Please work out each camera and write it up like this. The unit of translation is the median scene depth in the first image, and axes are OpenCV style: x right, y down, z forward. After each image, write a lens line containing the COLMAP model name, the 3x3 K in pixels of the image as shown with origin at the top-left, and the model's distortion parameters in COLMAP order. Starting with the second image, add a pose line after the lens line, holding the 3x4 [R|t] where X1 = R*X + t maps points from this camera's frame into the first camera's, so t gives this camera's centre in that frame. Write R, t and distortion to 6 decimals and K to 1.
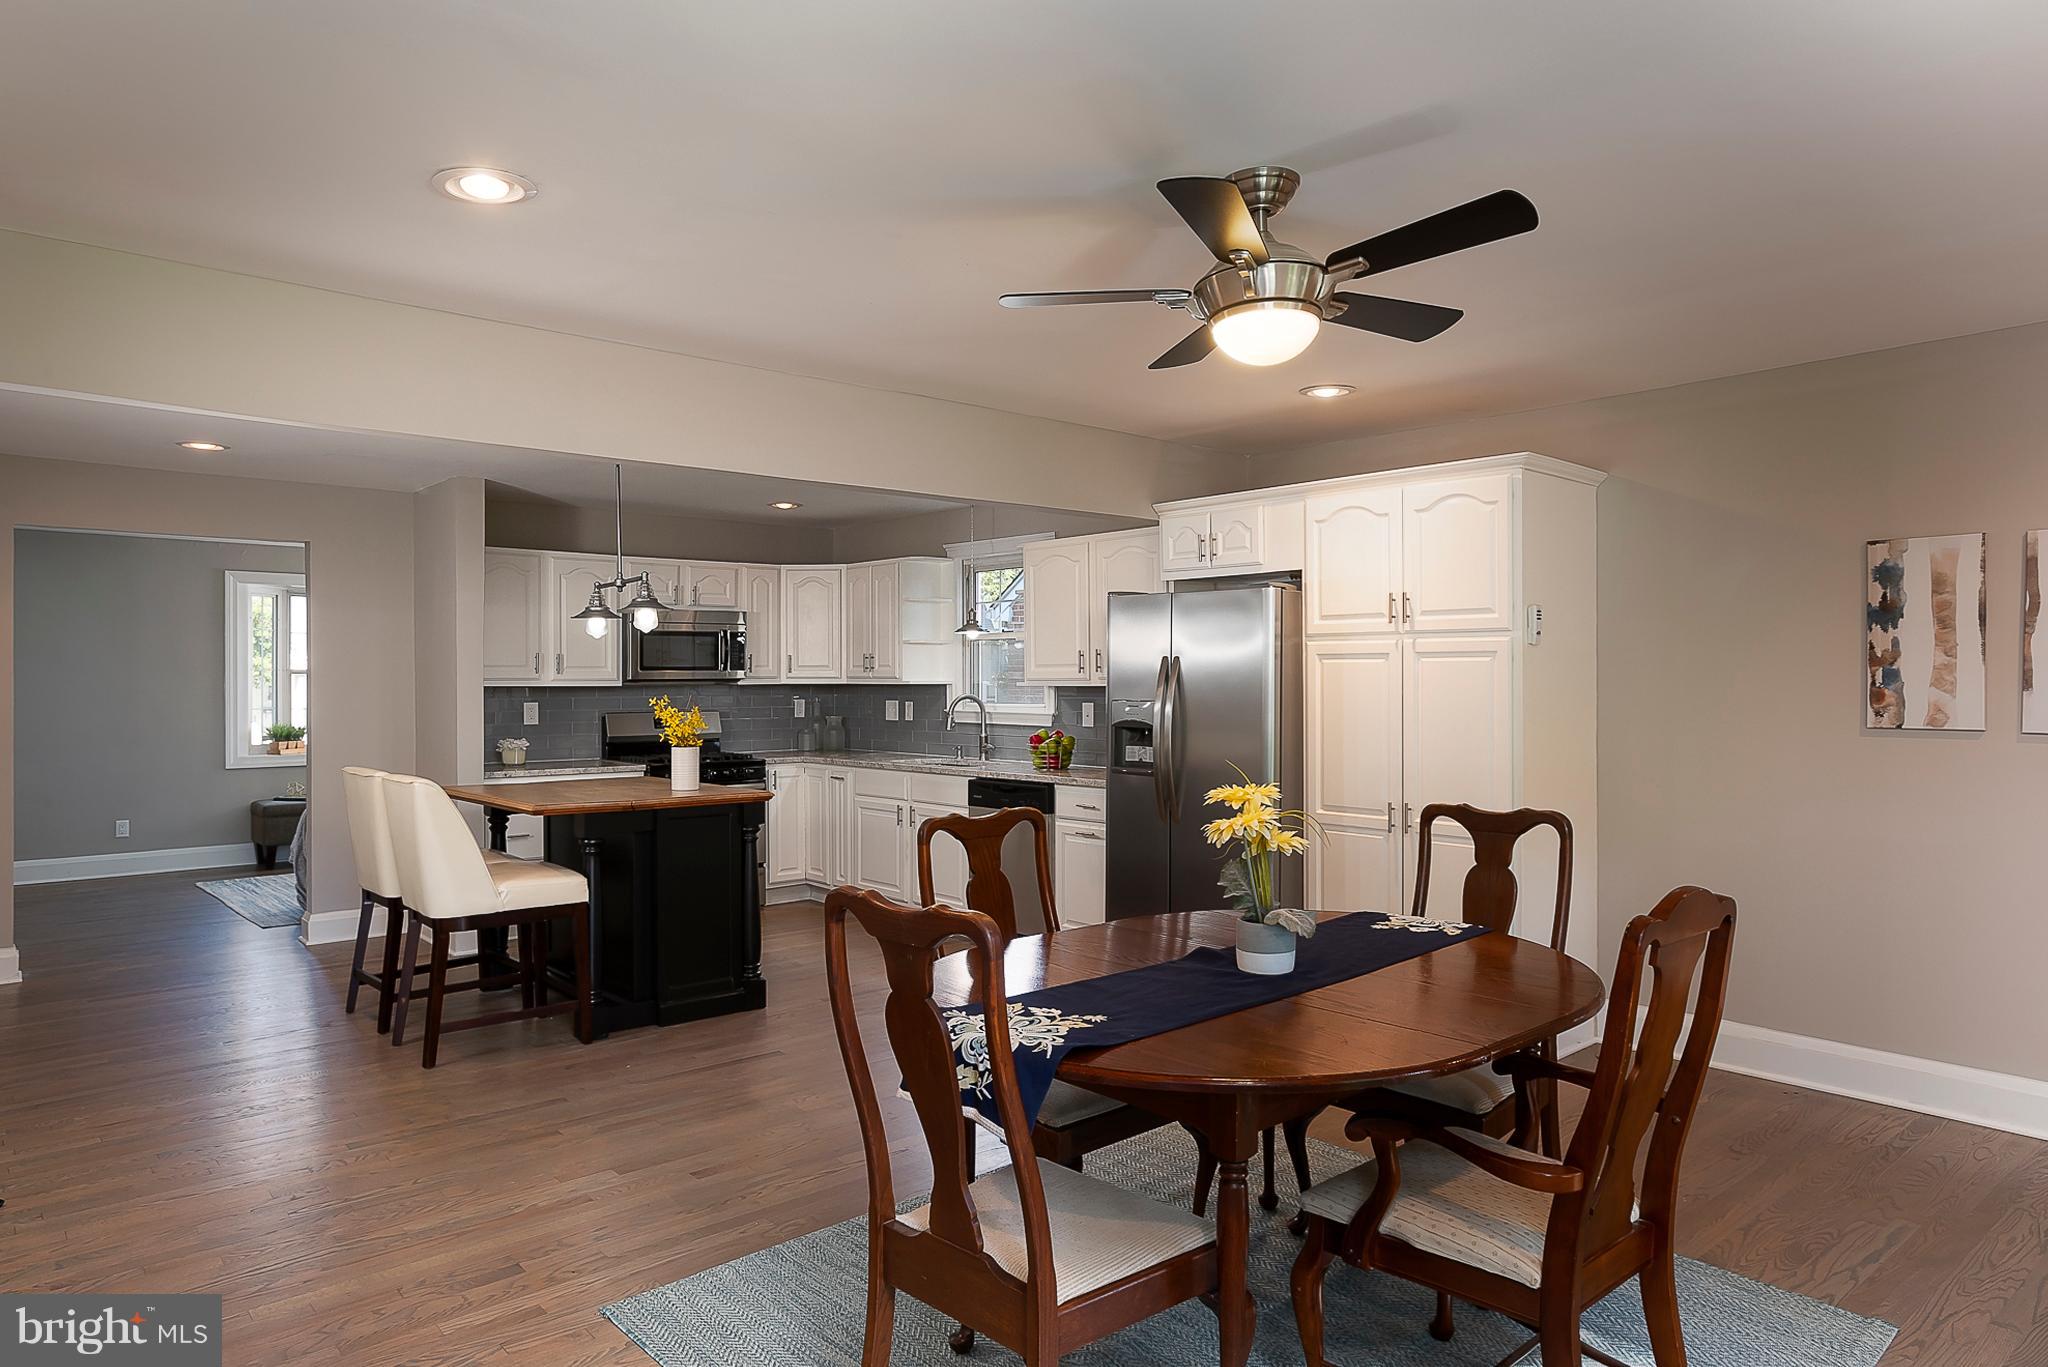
lens RADIAL K [[1303.9, 0, 1016.1], [0, 1303.9, 689.3], [0, 0, 1]] dist [0.010031, 0.005519]
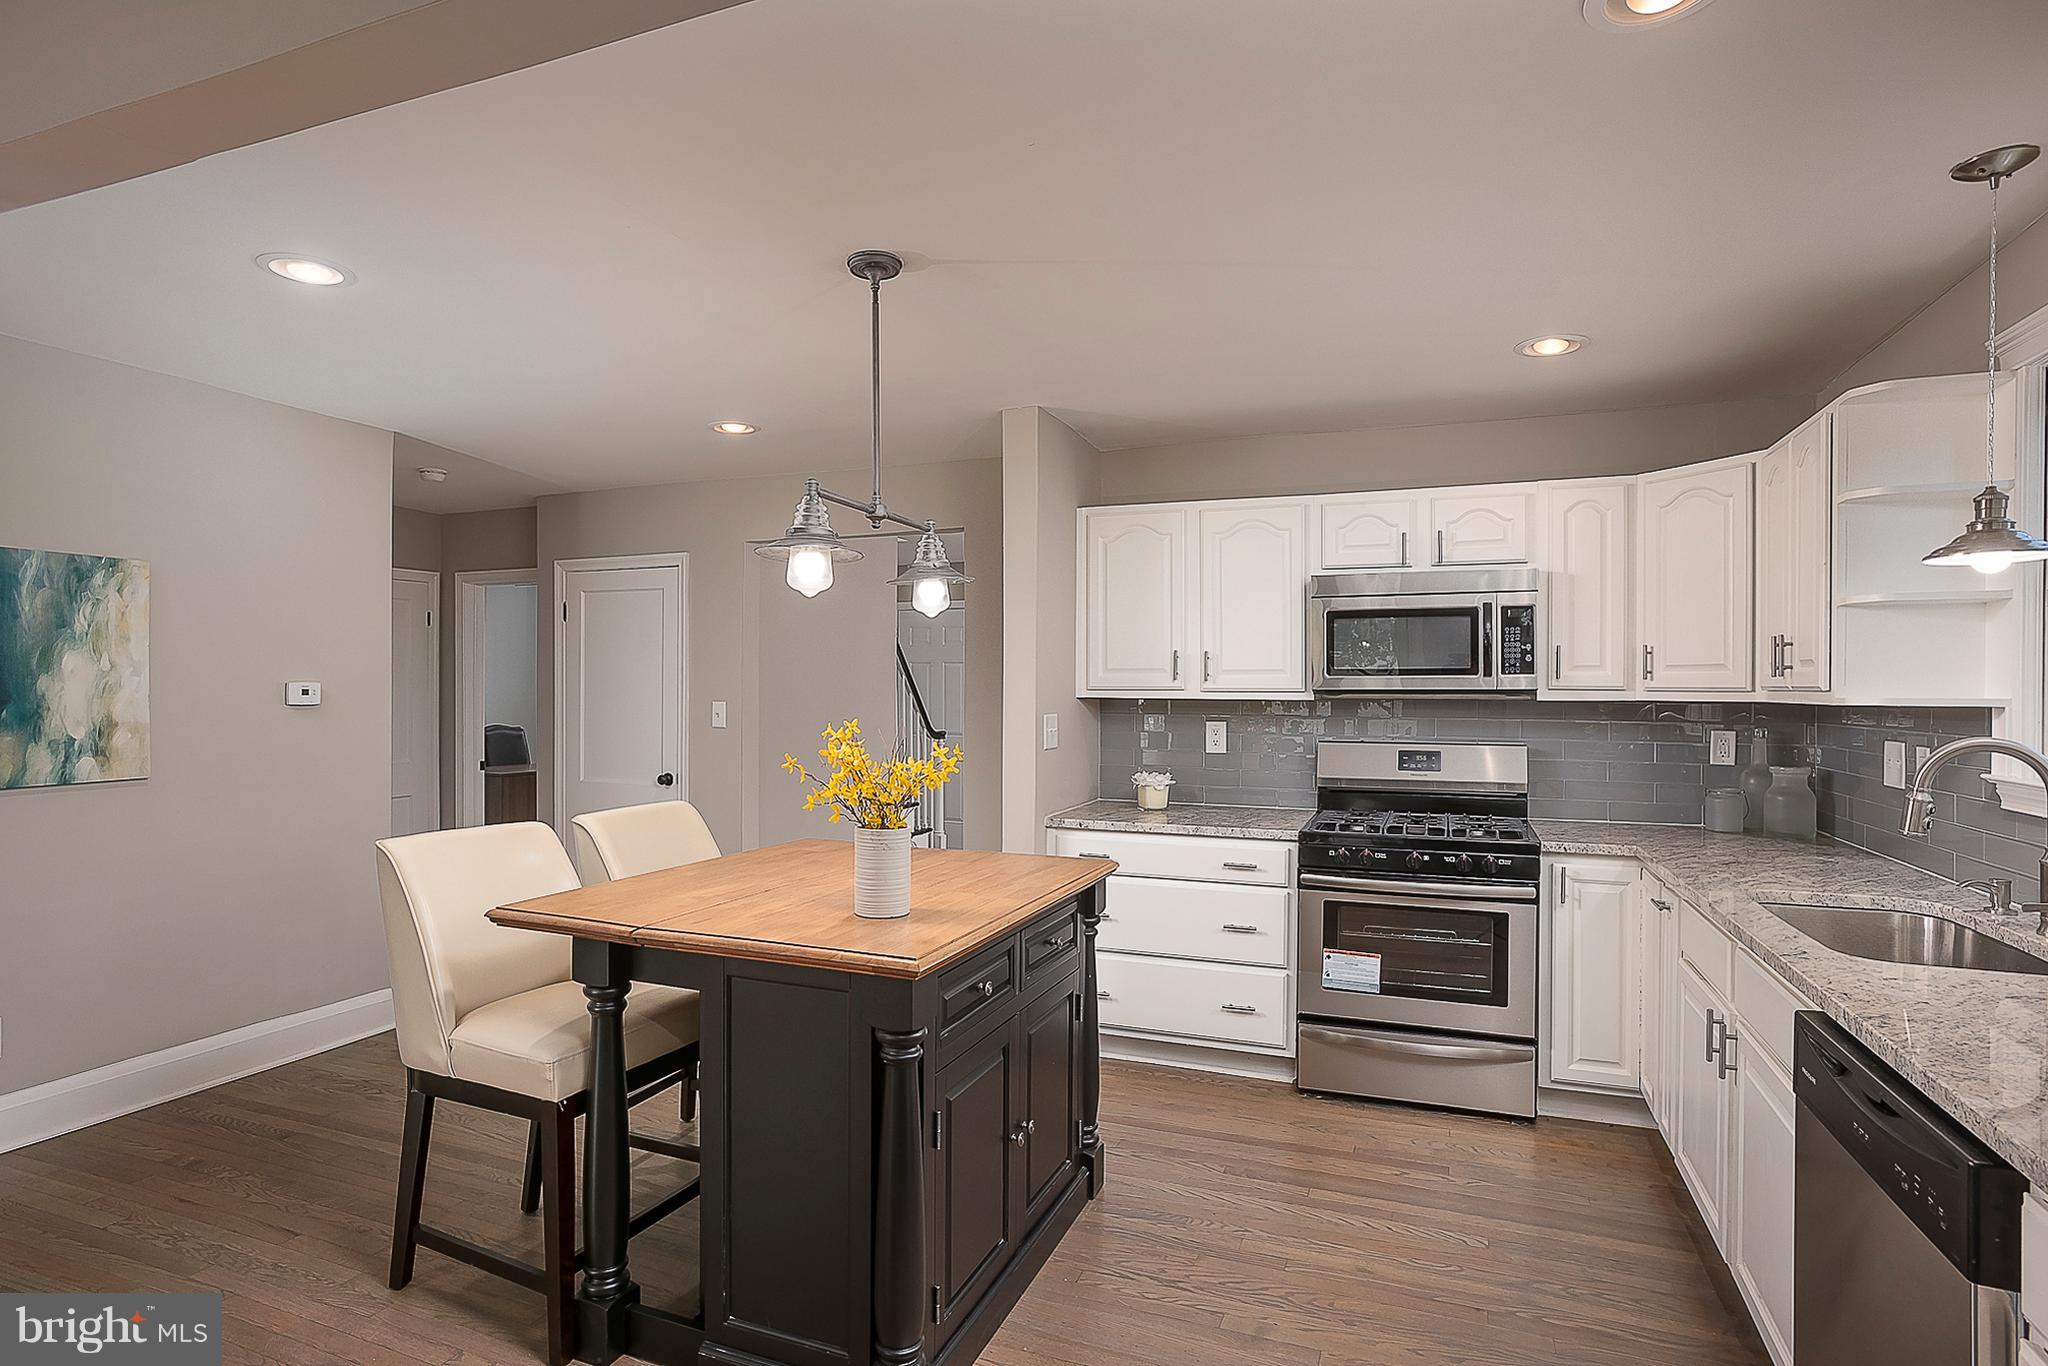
lens RADIAL K [[1104.0, 0, 1032.4], [0, 1104.0, 688.2], [0, 0, 1]] dist [-0.004145, -0.000970]
pose [[0.467702, 0.004462, -0.883875, 0.137523], [-0.010435, 0.999945, -0.000473, -0.008708], [0.883824, 0.009444, 0.467724, 0.800442]]
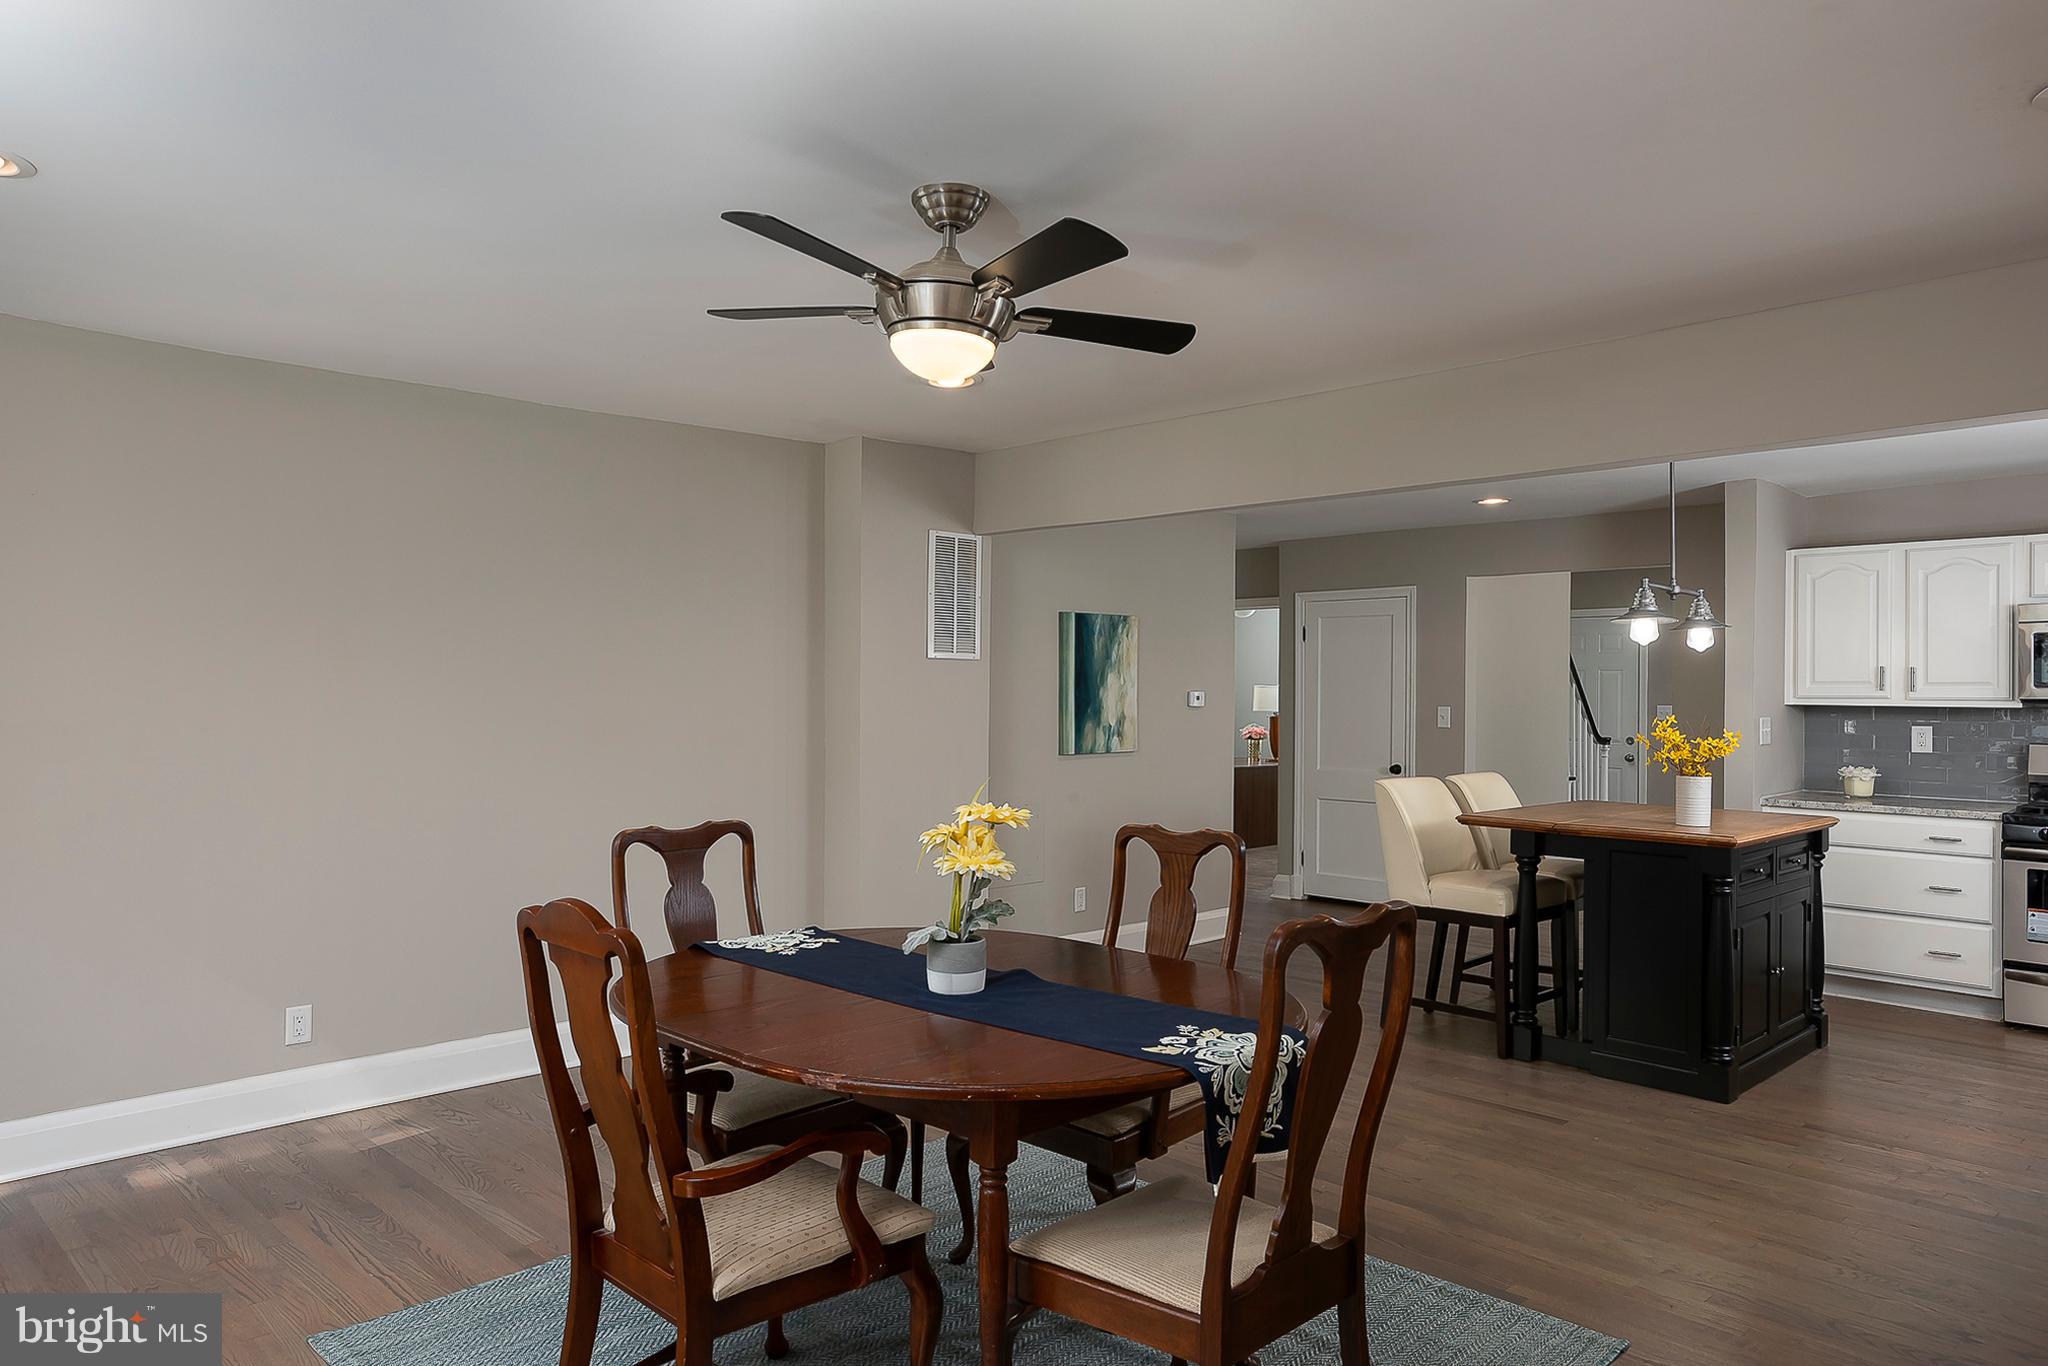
lens RADIAL K [[1418.2, 0, 1033.6], [0, 1418.2, 695.7], [0, 0, 1]] dist [0.043152, 0.016544]
pose [[0.096770, 0.006536, -0.995285, 0.613225], [-0.012496, 0.999908, 0.005351, -0.009187], [0.995228, 0.011920, 0.096843, 0.443161]]
